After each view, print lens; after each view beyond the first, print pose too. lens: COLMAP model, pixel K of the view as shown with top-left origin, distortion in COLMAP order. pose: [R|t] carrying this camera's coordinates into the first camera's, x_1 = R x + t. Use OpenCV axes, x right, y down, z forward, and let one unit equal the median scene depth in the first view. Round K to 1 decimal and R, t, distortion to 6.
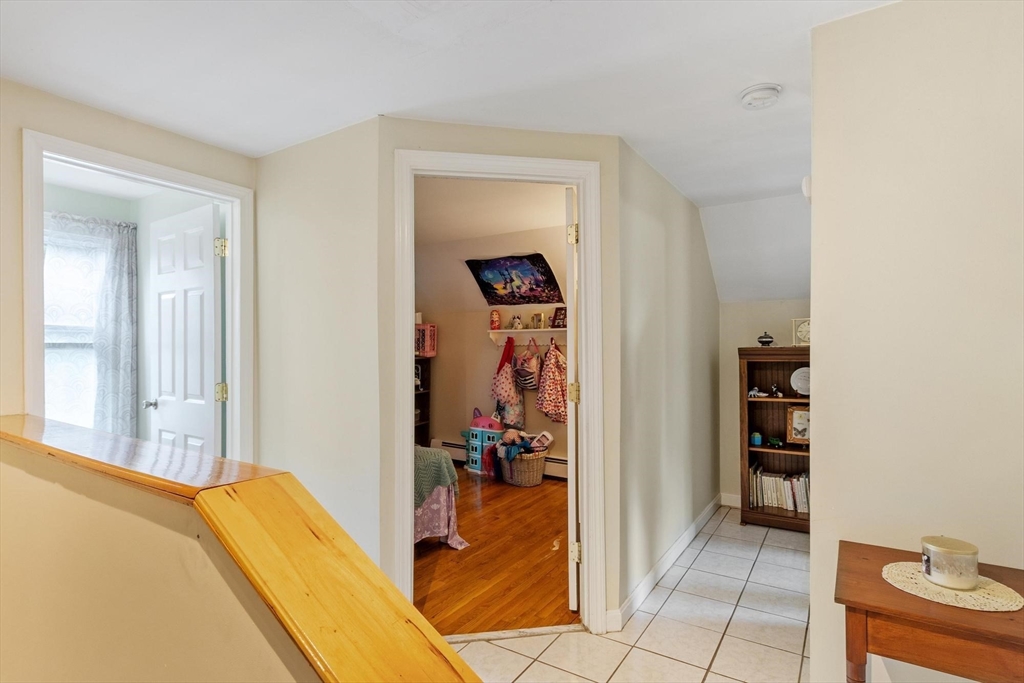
lens RADIAL K [[537.3, 0, 508.7], [0, 537.3, 344.5], [0, 0, 1]] dist [0.004718, -0.001352]
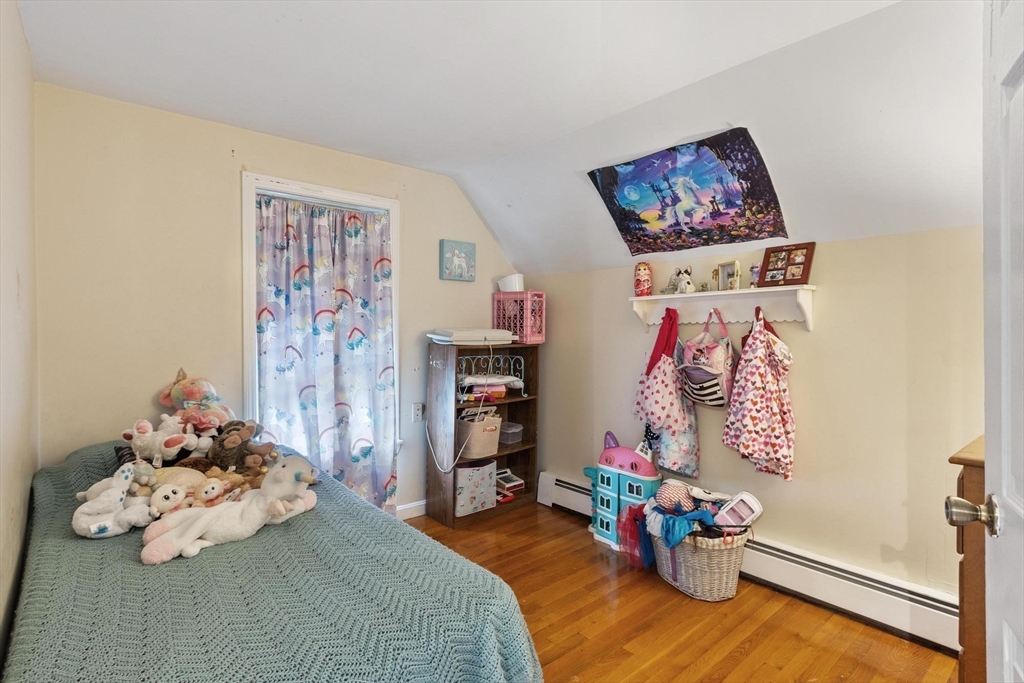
lens RADIAL K [[506.5, 0, 505.4], [0, 506.5, 347.4], [0, 0, 1]] dist [0.001623, 0.000102]
pose [[0.956869, 0.003327, -0.290502, -0.009147], [0.004929, 0.999605, 0.027684, 0.011105], [0.290479, -0.027922, 0.956474, 0.466523]]
